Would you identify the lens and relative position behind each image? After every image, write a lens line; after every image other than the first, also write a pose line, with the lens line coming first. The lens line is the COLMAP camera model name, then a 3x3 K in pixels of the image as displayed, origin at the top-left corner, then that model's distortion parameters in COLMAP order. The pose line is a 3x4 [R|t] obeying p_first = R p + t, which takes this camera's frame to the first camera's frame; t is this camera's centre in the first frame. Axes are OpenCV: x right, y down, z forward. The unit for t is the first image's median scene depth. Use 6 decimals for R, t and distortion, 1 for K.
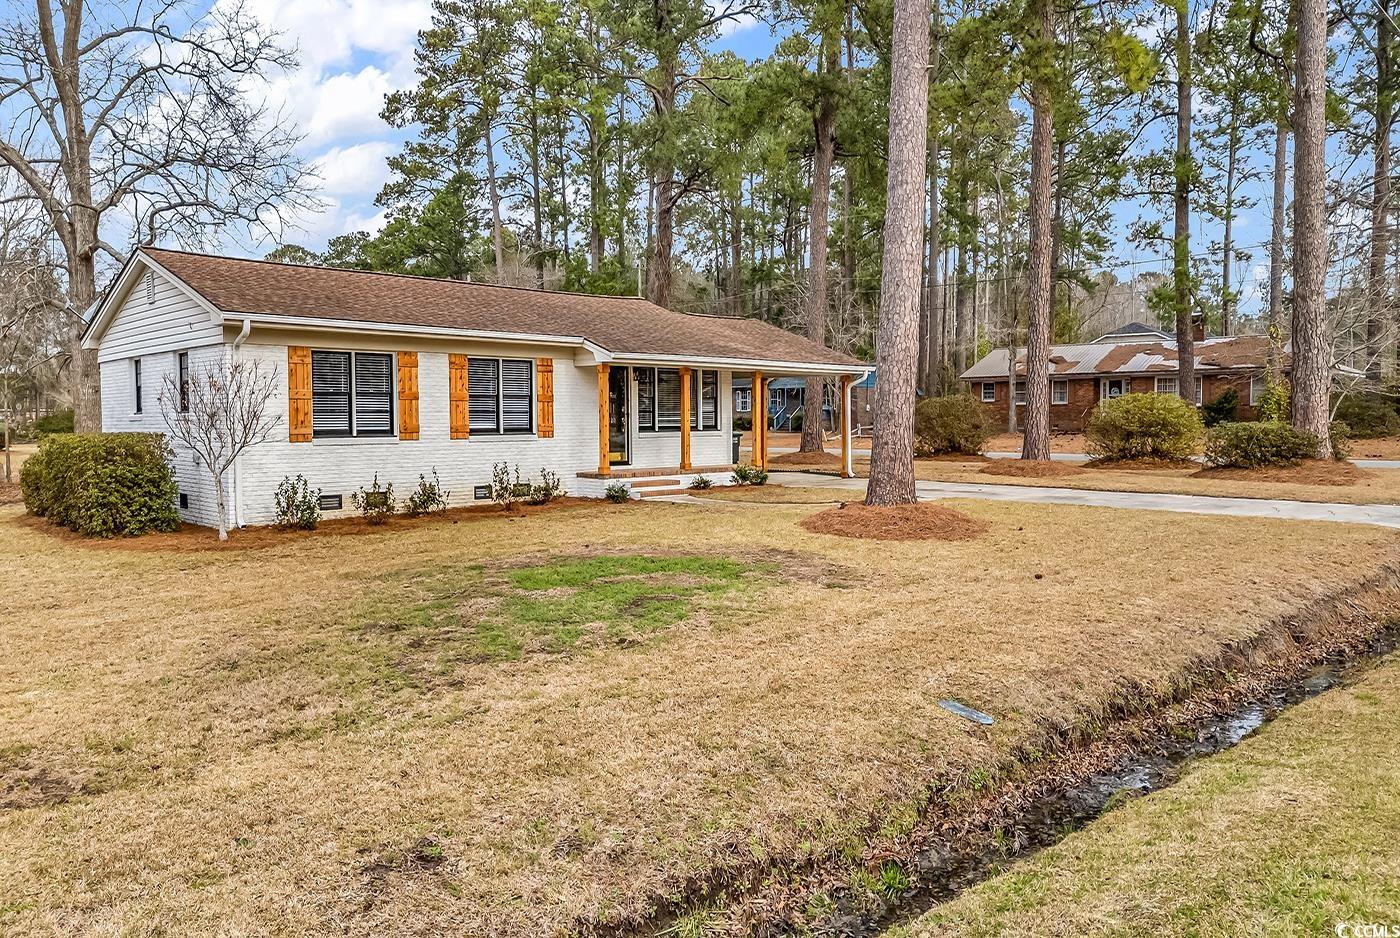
lens RADIAL K [[1376.5, 0, 711.0], [0, 1376.5, 464.3], [0, 0, 1]] dist [0.083087, 0.000000]
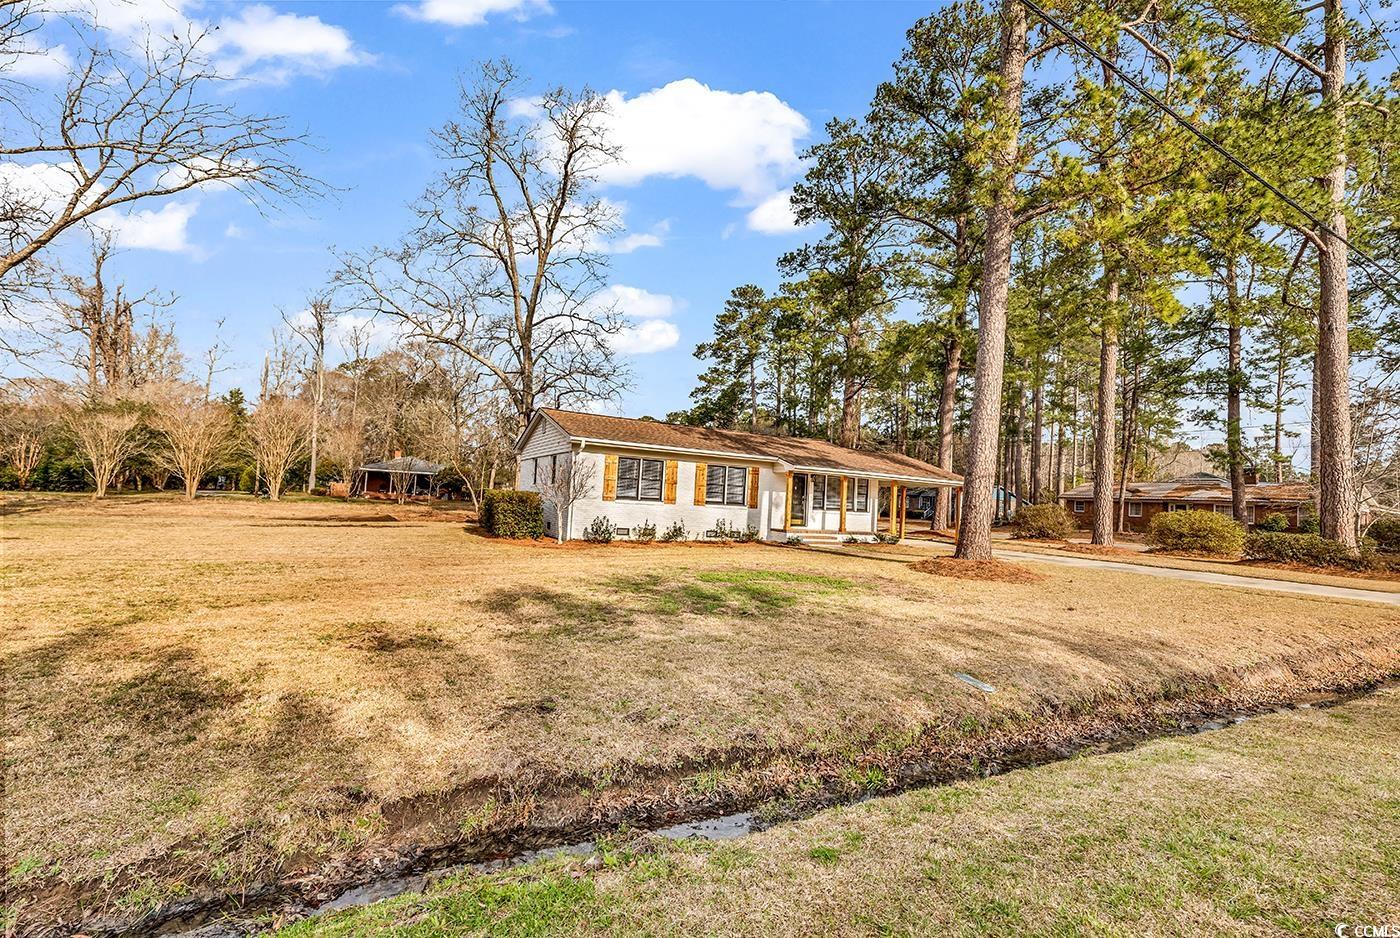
lens RADIAL K [[639.6, 0, 683.3], [0, 639.6, 489.2], [0, 0, 1]] dist [0.006388, 0.000636]
pose [[0.911331, 0.012049, -0.411498, 0.144025], [-0.050488, 0.995297, -0.082670, 0.029650], [0.408566, 0.096116, 0.907654, 0.143238]]
